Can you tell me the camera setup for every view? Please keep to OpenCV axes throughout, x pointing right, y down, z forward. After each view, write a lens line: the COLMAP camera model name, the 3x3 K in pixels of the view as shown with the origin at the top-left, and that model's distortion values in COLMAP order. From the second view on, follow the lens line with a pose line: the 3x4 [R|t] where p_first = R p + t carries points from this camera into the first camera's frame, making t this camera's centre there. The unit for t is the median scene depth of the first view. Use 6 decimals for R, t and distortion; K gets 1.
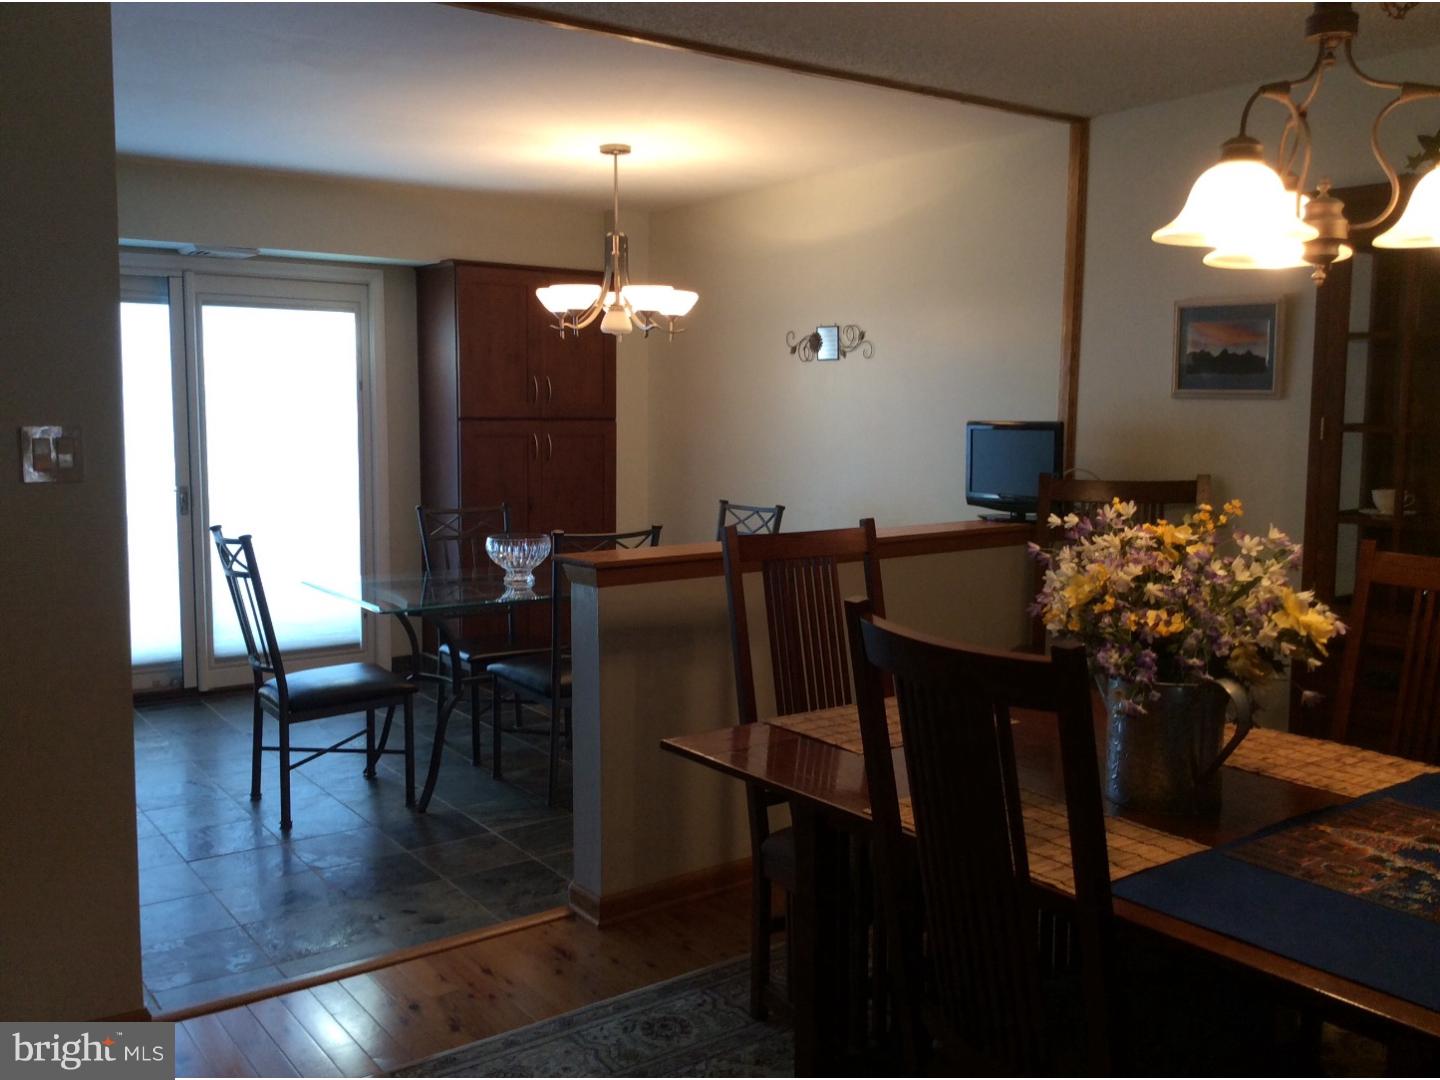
lens RADIAL K [[1384.2, 0, 720.0], [0, 1384.2, 540.0], [0, 0, 1]] dist [0.114300, -0.001227]
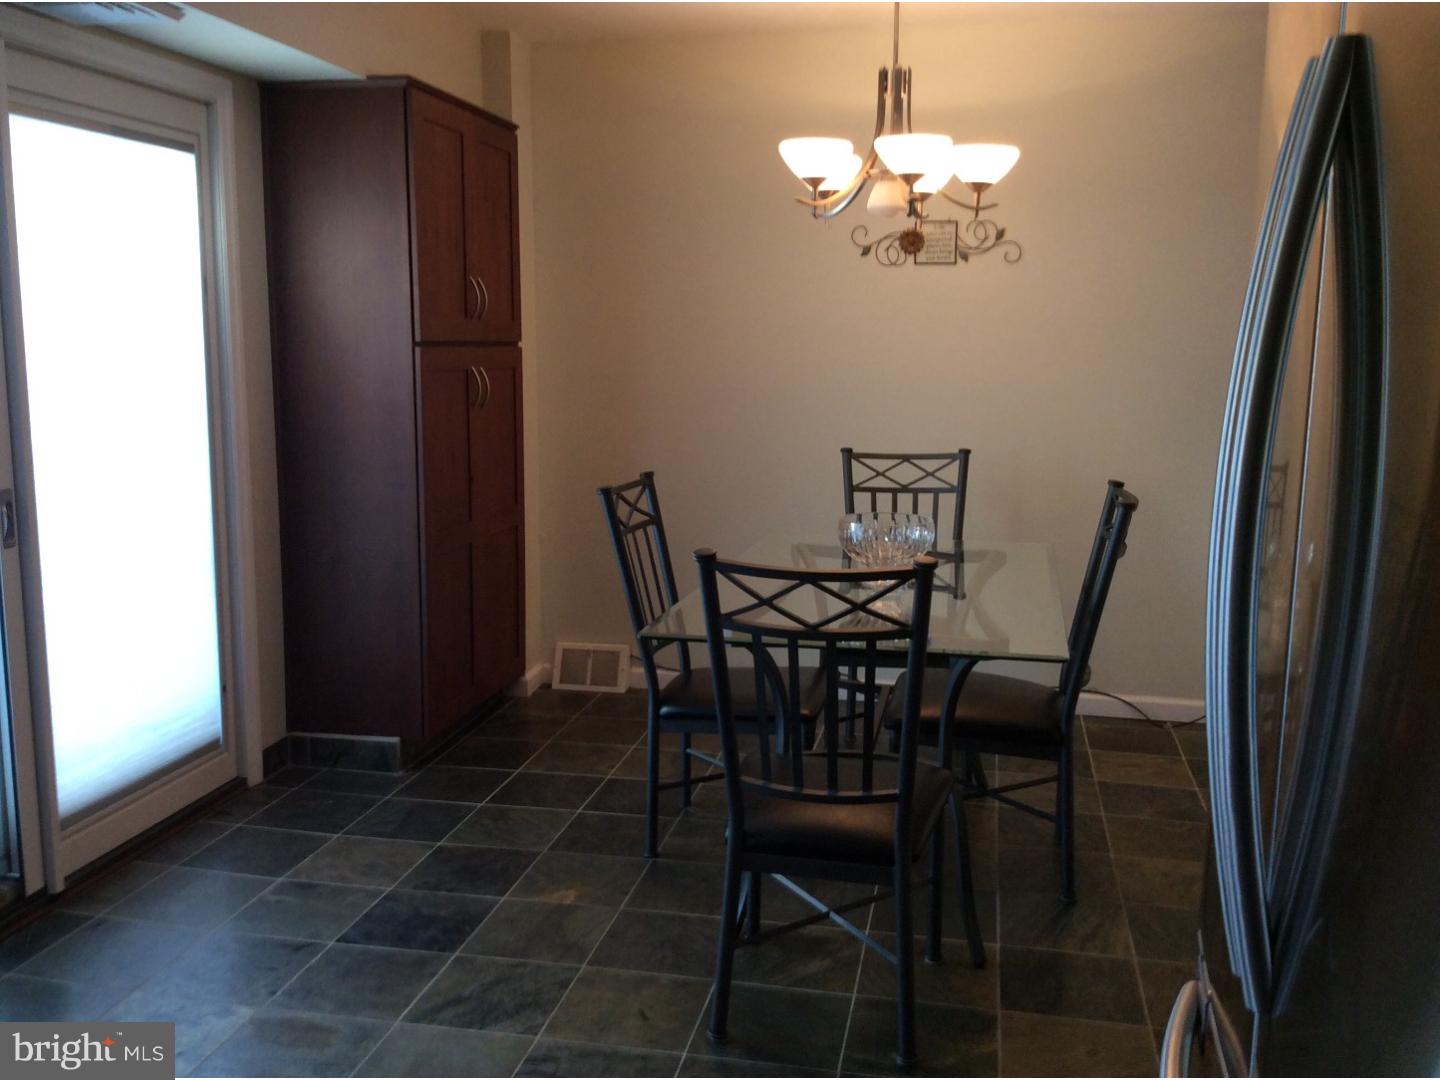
lens RADIAL K [[1384.2, 0, 720.0], [0, 1384.2, 540.0], [0, 0, 1]] dist [0.114300, -0.001227]
pose [[0.717904, -0.107272, 0.687827, -0.572243], [0.071805, 0.994197, 0.080108, -0.044299], [-0.692429, -0.008121, 0.721441, 0.496749]]
